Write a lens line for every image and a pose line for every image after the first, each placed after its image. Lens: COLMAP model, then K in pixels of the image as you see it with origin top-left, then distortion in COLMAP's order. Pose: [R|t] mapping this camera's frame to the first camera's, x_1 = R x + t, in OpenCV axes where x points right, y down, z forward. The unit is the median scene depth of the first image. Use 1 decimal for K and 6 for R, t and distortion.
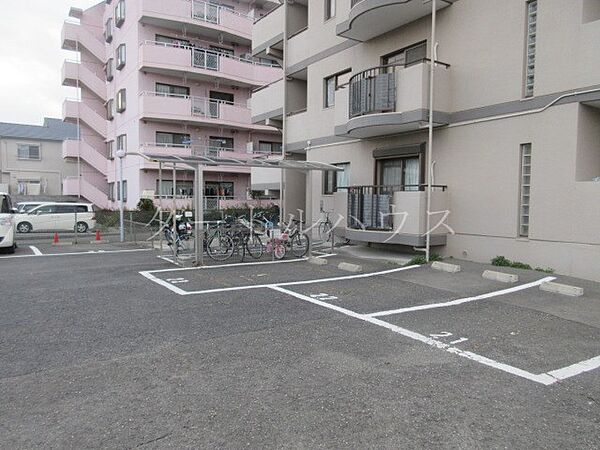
lens RADIAL K [[450.3, 0, 300.0], [0, 450.3, 225.6], [0, 0, 1]] dist [-0.004198, -0.010728]
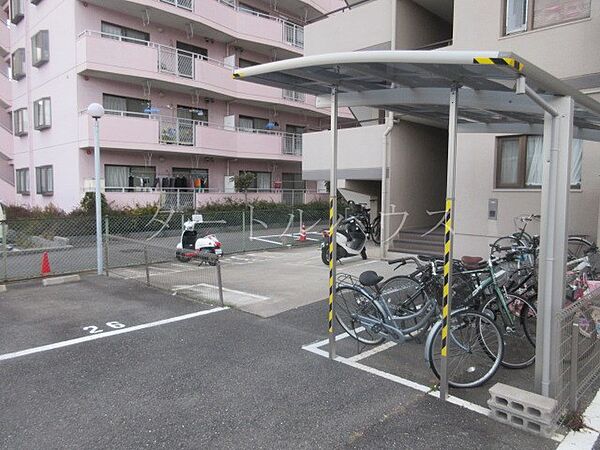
lens RADIAL K [[450.3, 0, 299.7], [0, 450.3, 223.8], [0, 0, 1]] dist [-0.004198, -0.010728]
pose [[0.978308, -0.017664, 0.206403, -0.163634], [0.013728, 0.999696, 0.020488, -0.020935], [-0.206702, -0.017210, 0.978253, 0.257415]]
